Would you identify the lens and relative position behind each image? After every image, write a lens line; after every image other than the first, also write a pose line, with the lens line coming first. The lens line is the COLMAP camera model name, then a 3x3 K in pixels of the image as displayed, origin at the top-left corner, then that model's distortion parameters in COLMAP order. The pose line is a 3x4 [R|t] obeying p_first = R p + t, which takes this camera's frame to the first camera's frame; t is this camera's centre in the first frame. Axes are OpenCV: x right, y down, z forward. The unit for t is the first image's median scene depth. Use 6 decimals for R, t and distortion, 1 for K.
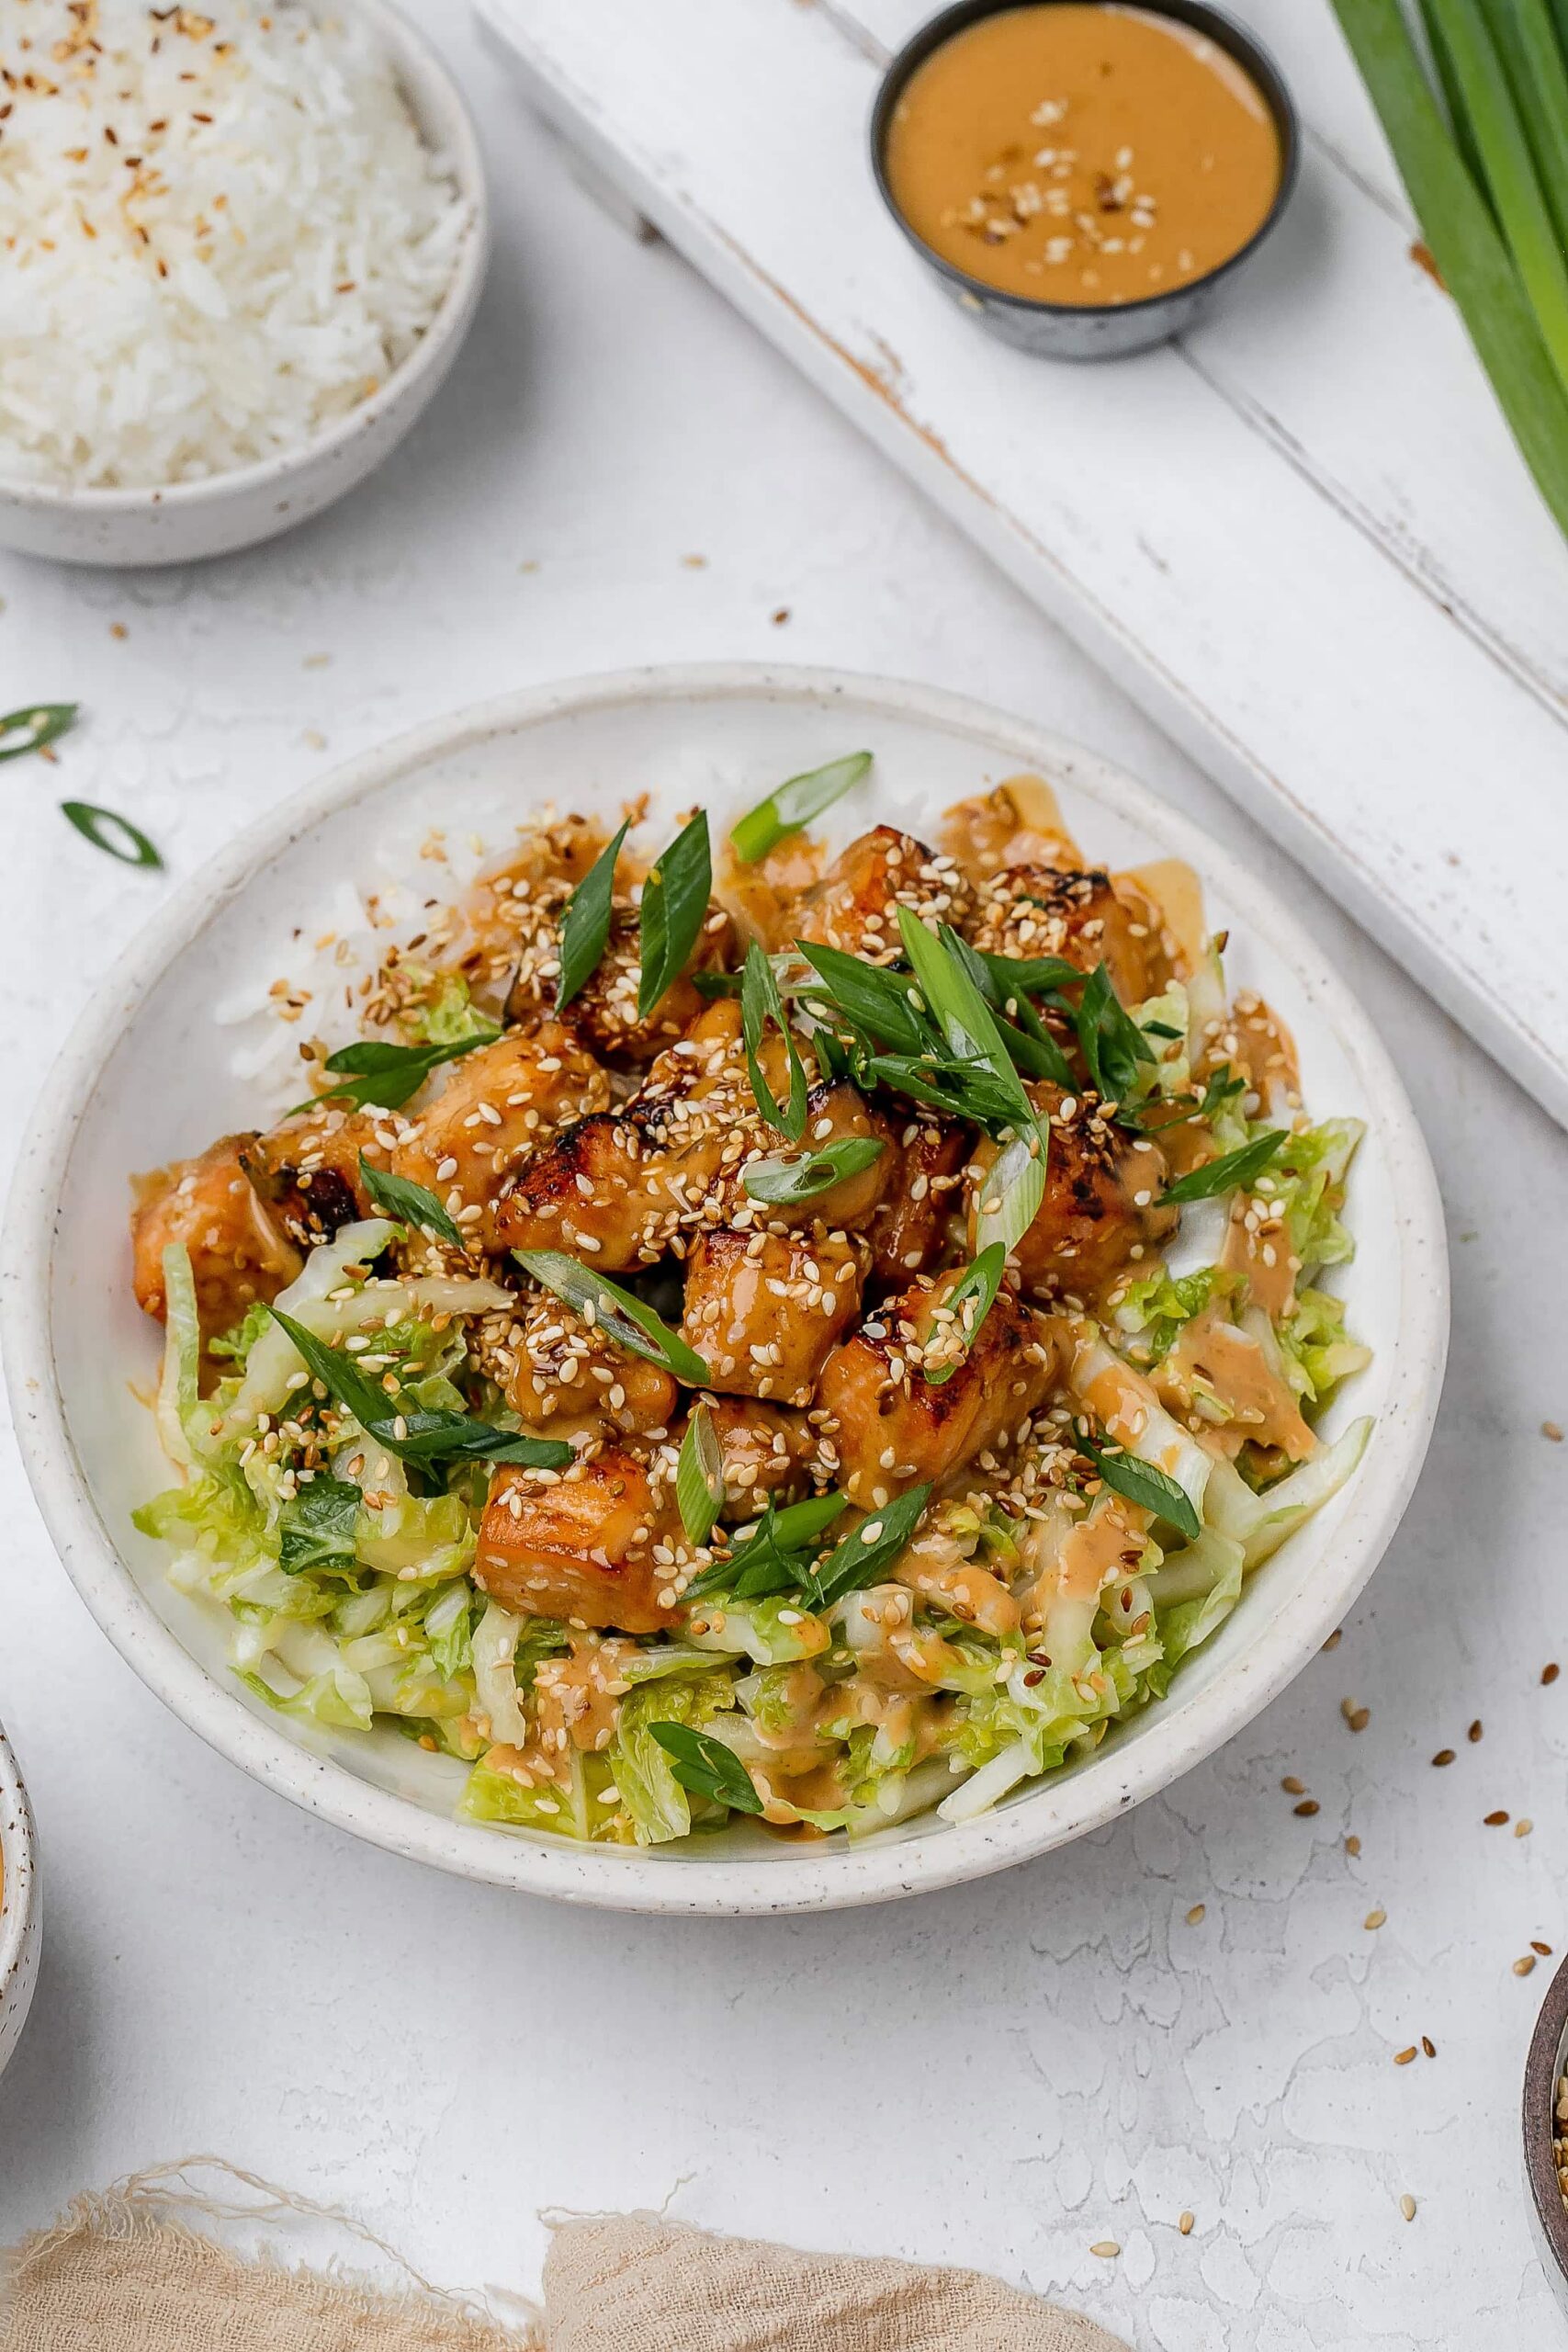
lens RADIAL K [[7517.8, 0, 784.0], [0, 7517.8, 1176.0], [0, 0, 1]] dist [-0.007467, -0.665669]
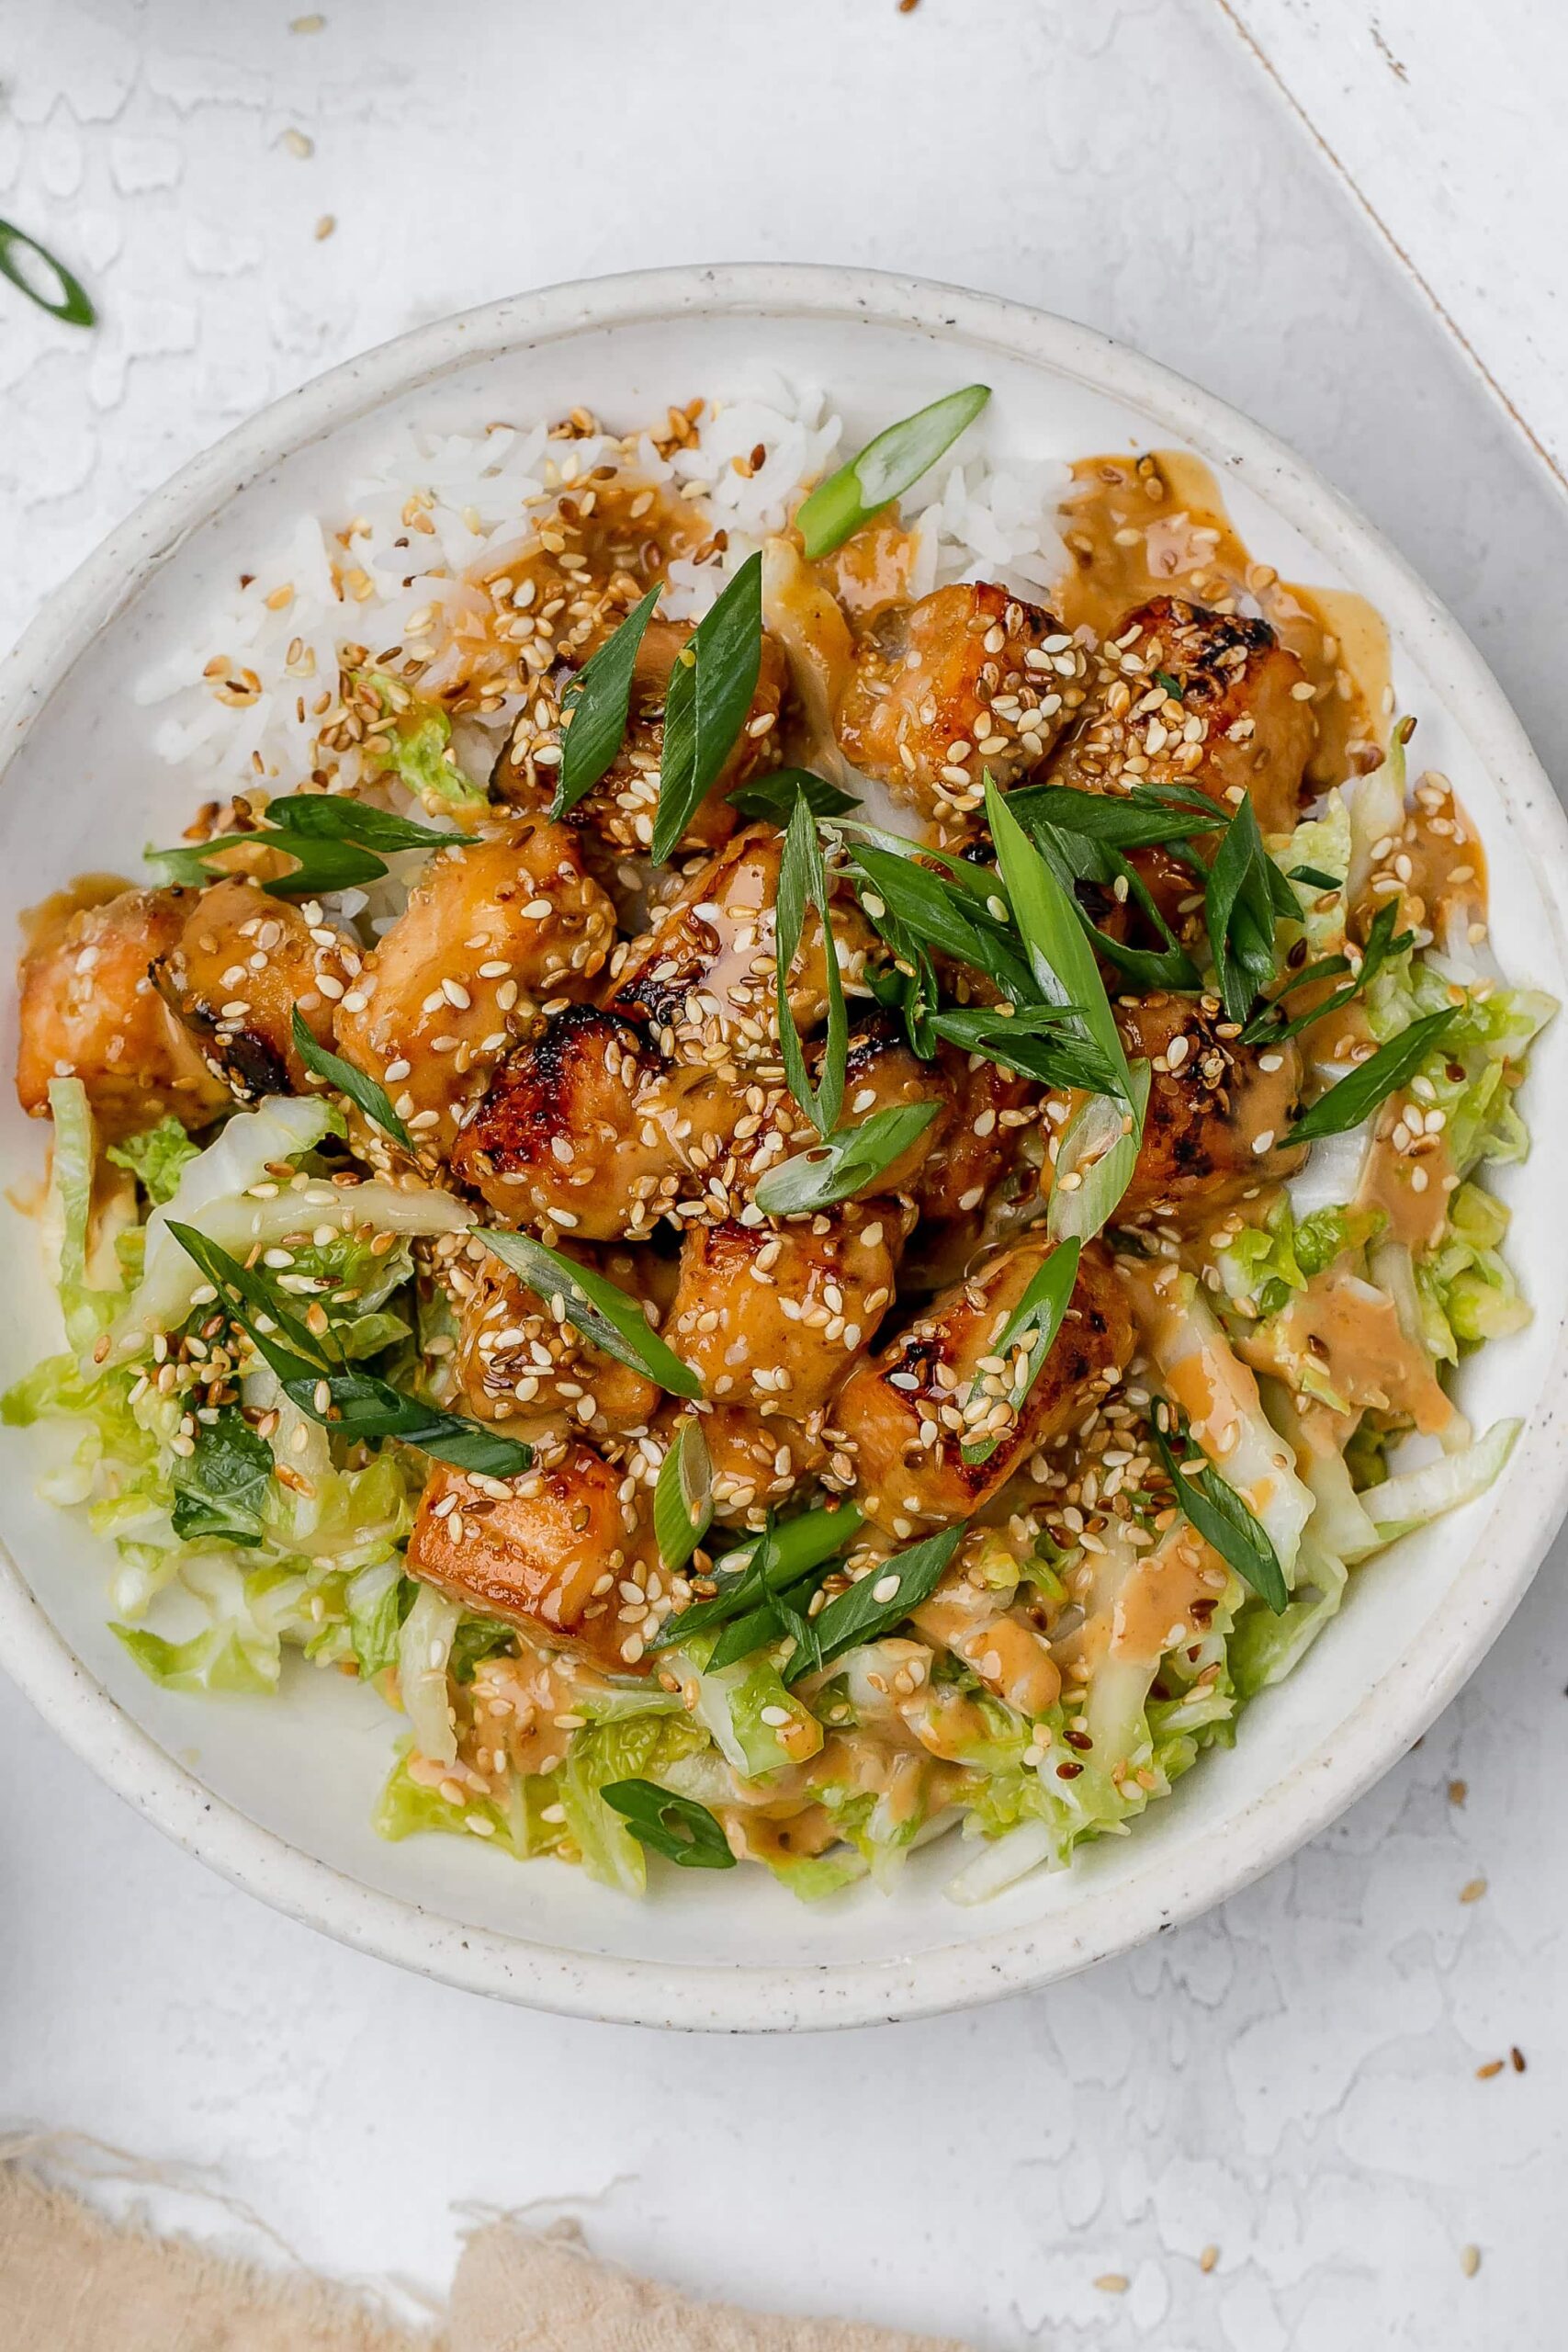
lens RADIAL K [[8587.4, 0, 784.0], [0, 8587.4, 1176.0], [0, 0, 1]] dist [0.040928, 0.410265]
pose [[0.996726, 0.077704, -0.022339, 0.017514], [-0.059855, 0.894906, 0.442223, -0.396014], [0.054354, -0.439438, 0.896627, 0.174175]]
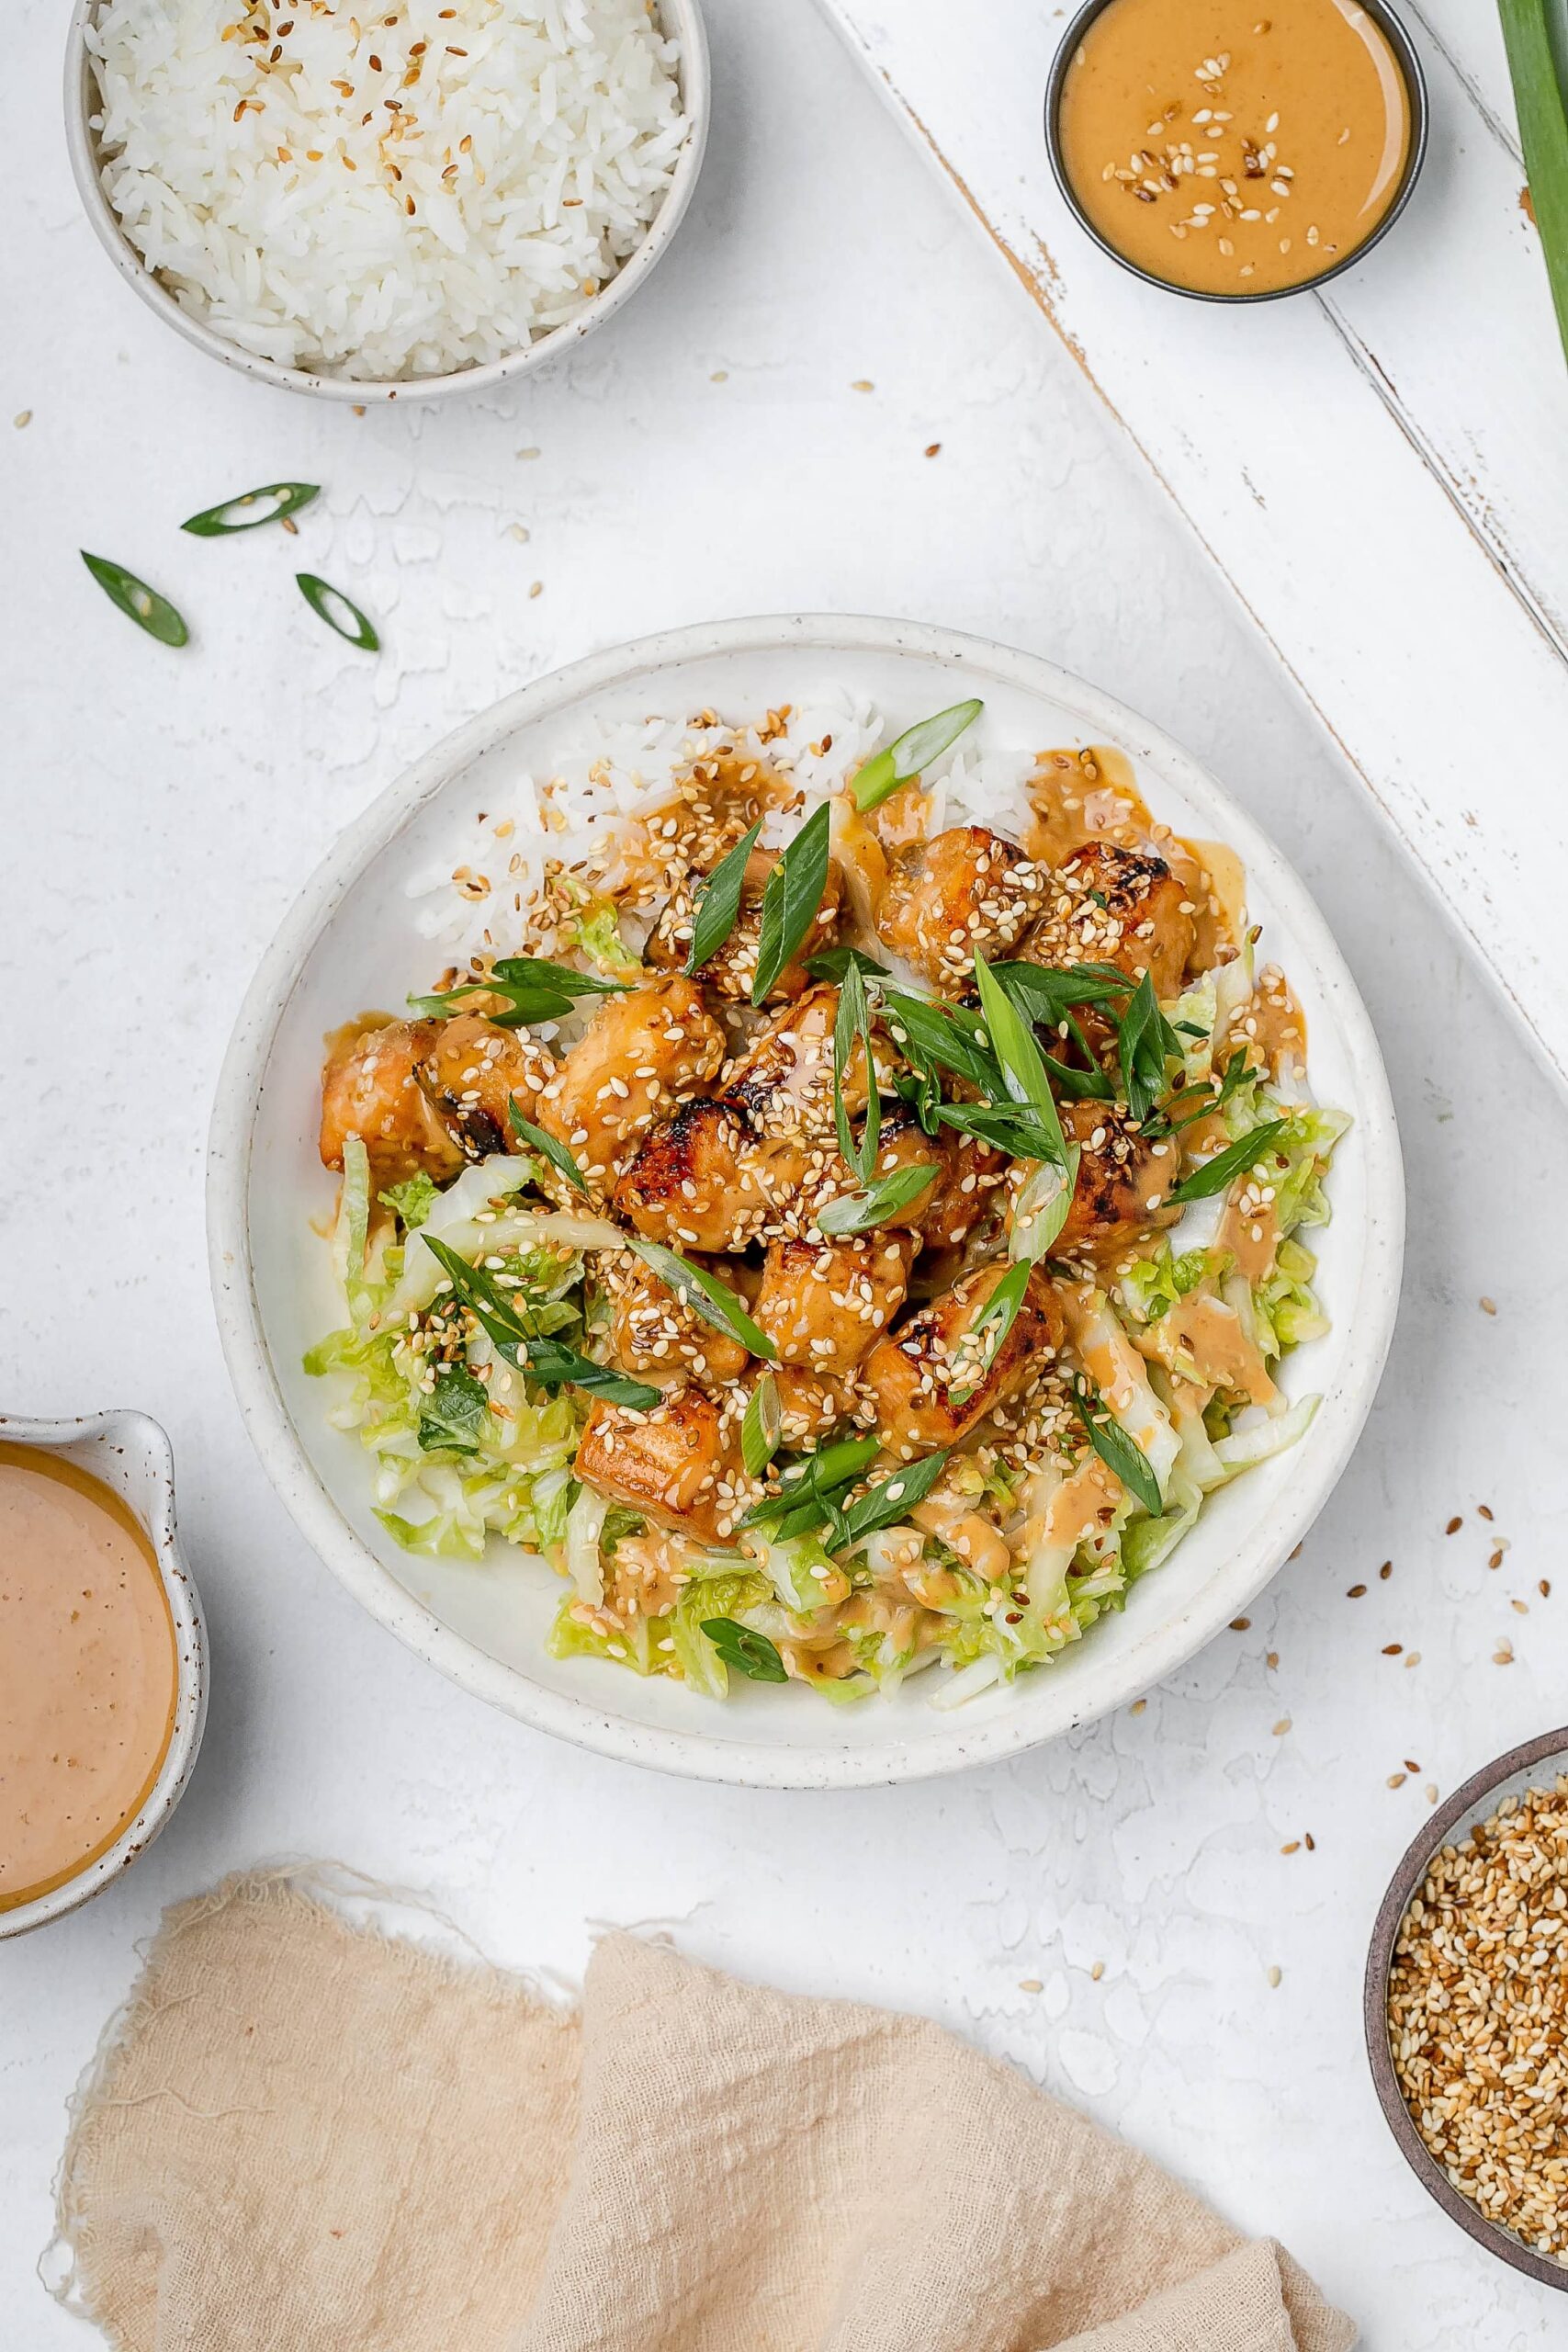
lens RADIAL K [[7305.5, 0, 784.0], [0, 7305.5, 1176.0], [0, 0, 1]] dist [0.004207, 0.161687]
pose [[0.994466, 0.103287, -0.019188, 0.010889], [-0.087594, 0.916072, 0.391330, -0.453680], [0.057997, -0.387484, 0.920050, -0.078414]]
